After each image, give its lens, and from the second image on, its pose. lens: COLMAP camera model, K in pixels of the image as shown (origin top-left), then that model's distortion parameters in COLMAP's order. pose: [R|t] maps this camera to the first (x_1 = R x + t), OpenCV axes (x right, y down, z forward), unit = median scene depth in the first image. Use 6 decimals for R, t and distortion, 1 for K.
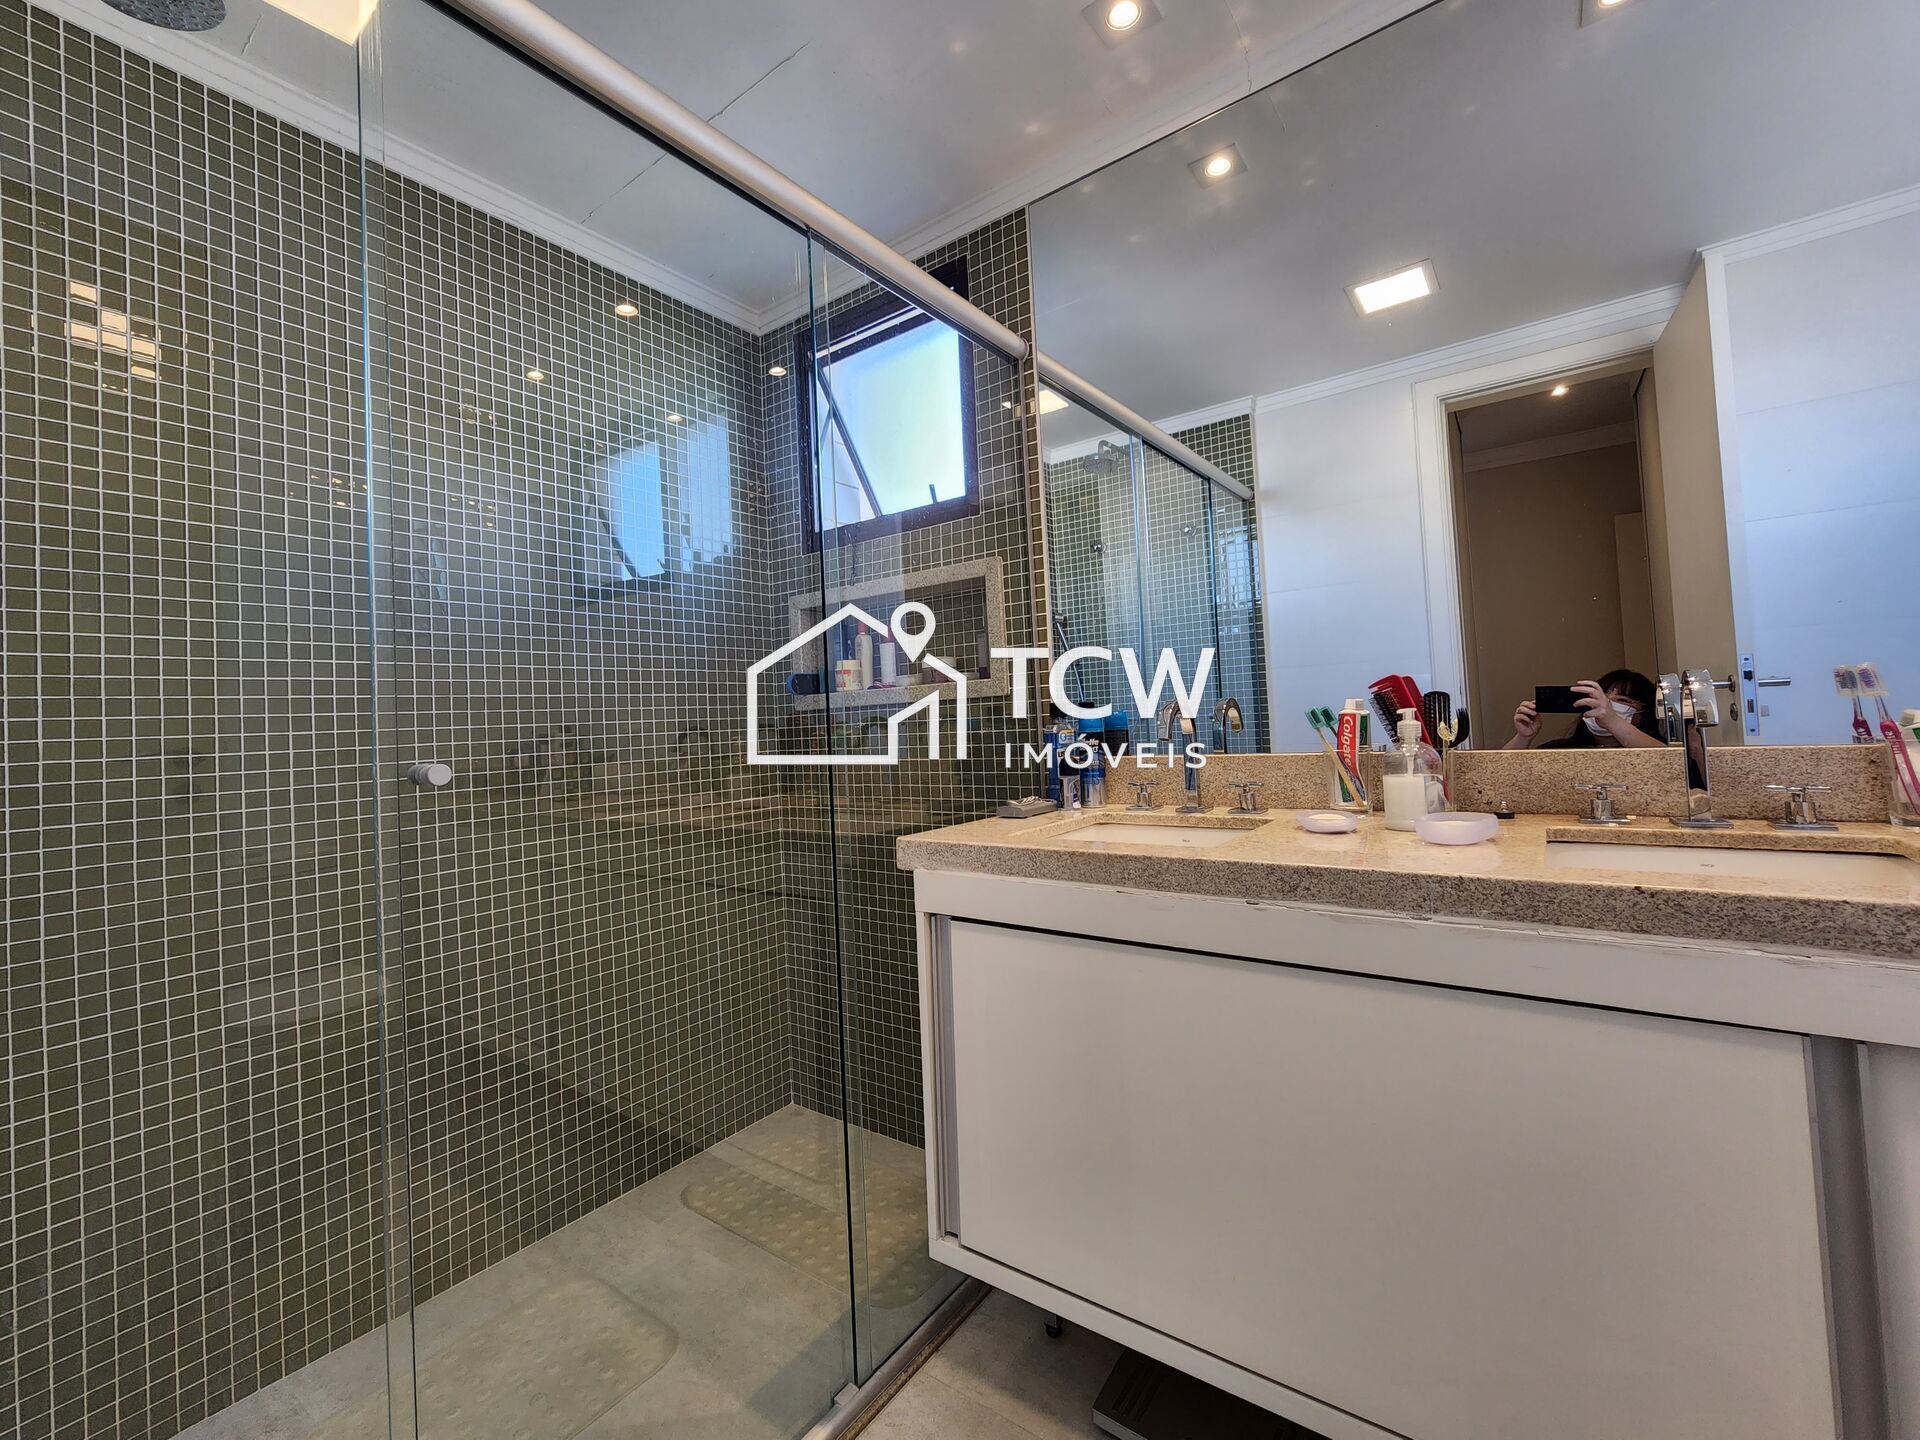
lens RADIAL K [[792.1, 0, 961.8], [0, 792.1, 696.2], [0, 0, 1]] dist [0.002442, -0.003135]
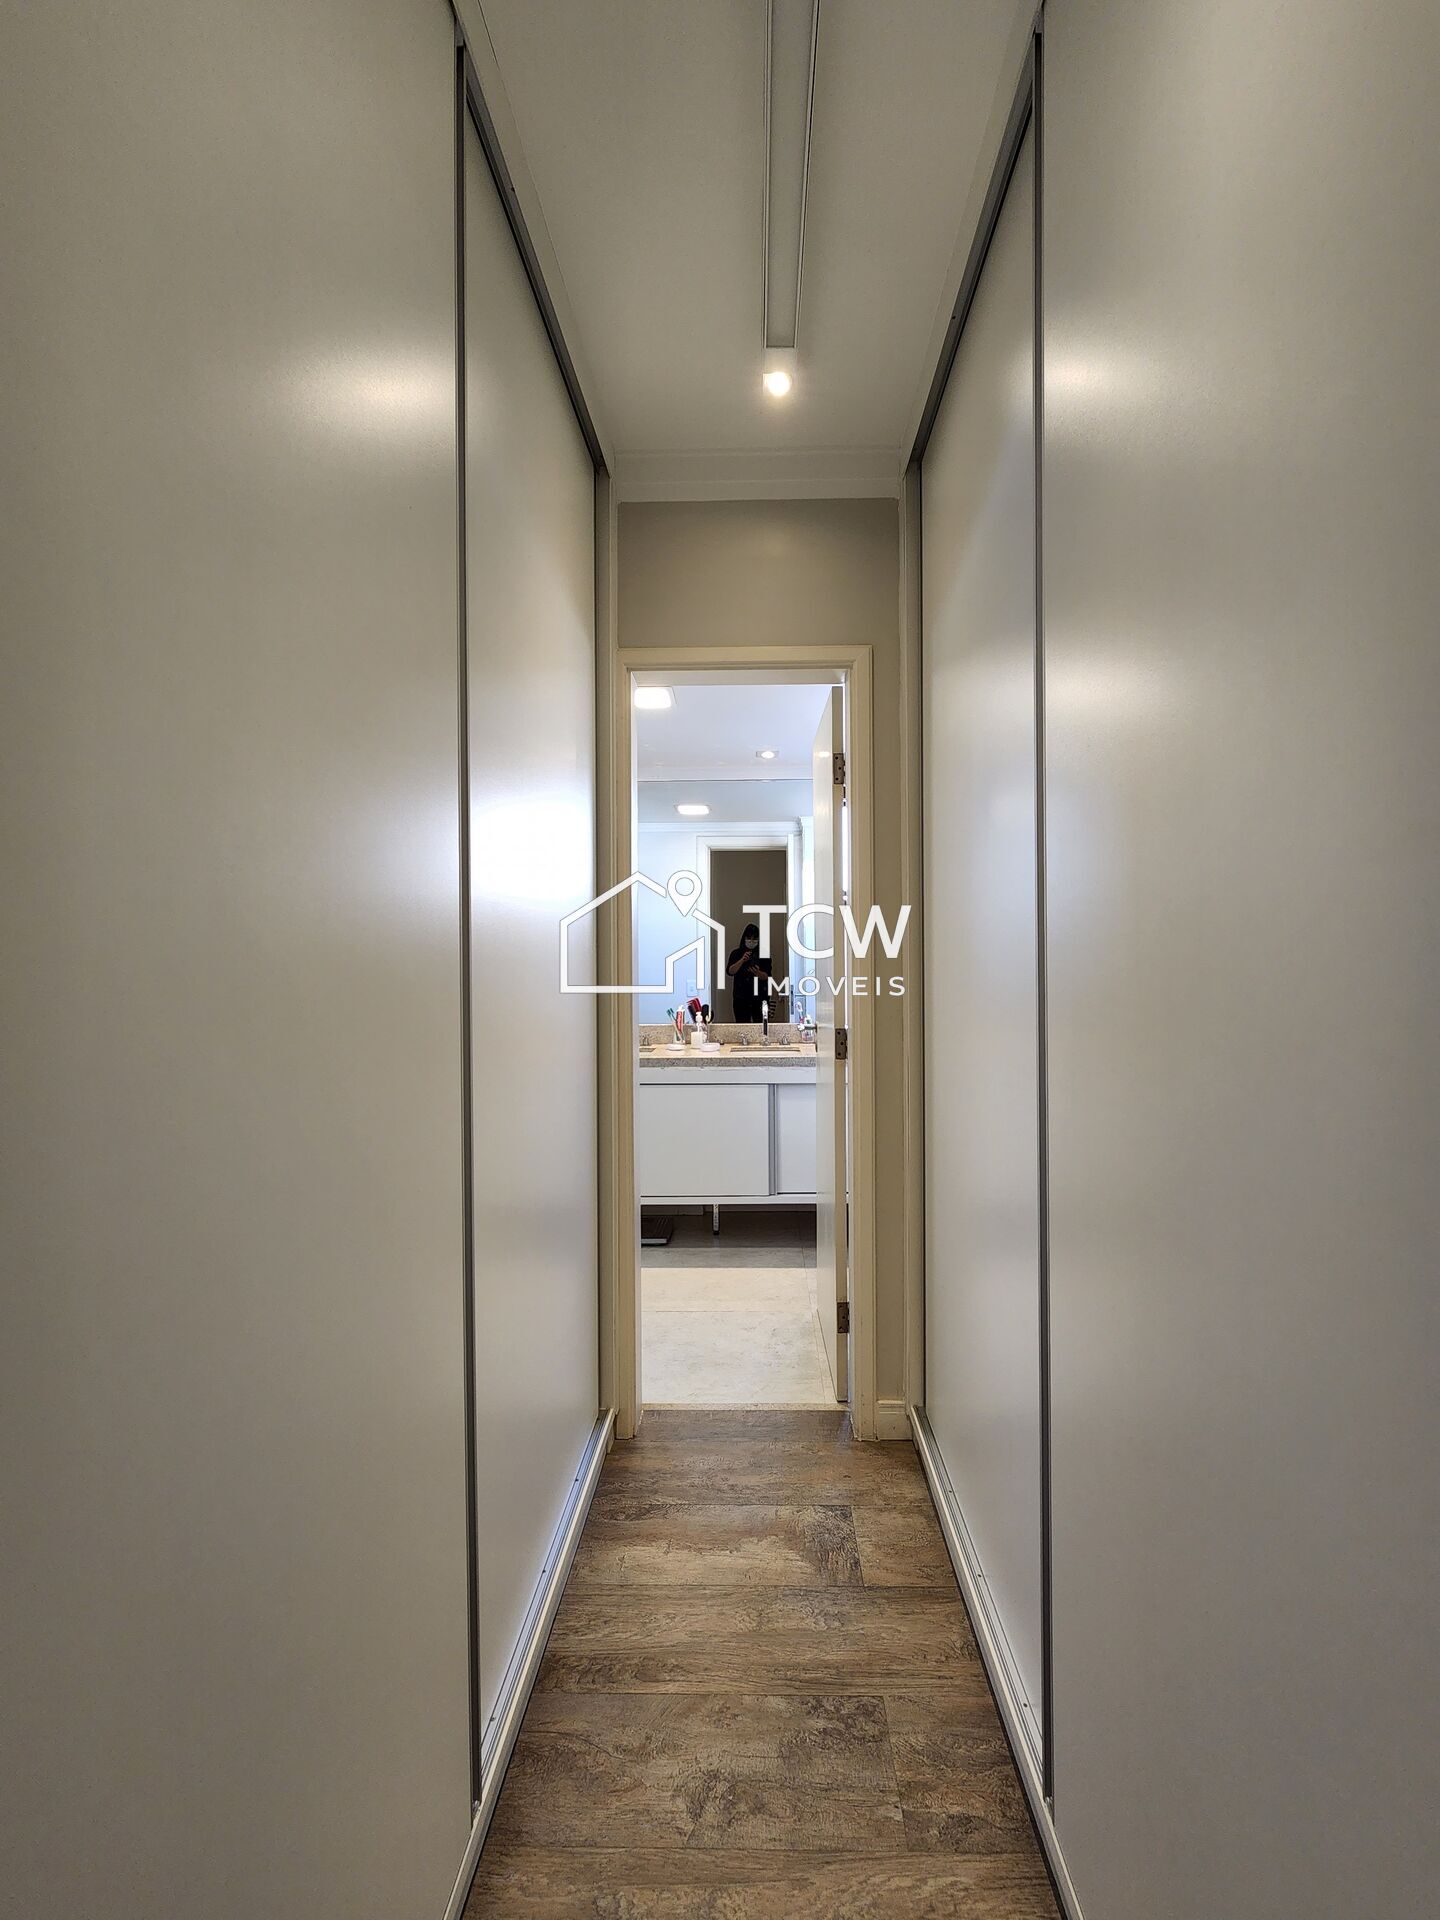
lens RADIAL K [[792.1, 0, 750.3], [0, 792.1, 964.6], [0, 0, 1]] dist [0.002442, -0.003135]
pose [[0.810391, 0.041324, 0.584431, -1.159507], [-0.049296, 0.998782, -0.002266, -0.178905], [-0.583812, -0.026974, 0.811441, -1.736295]]
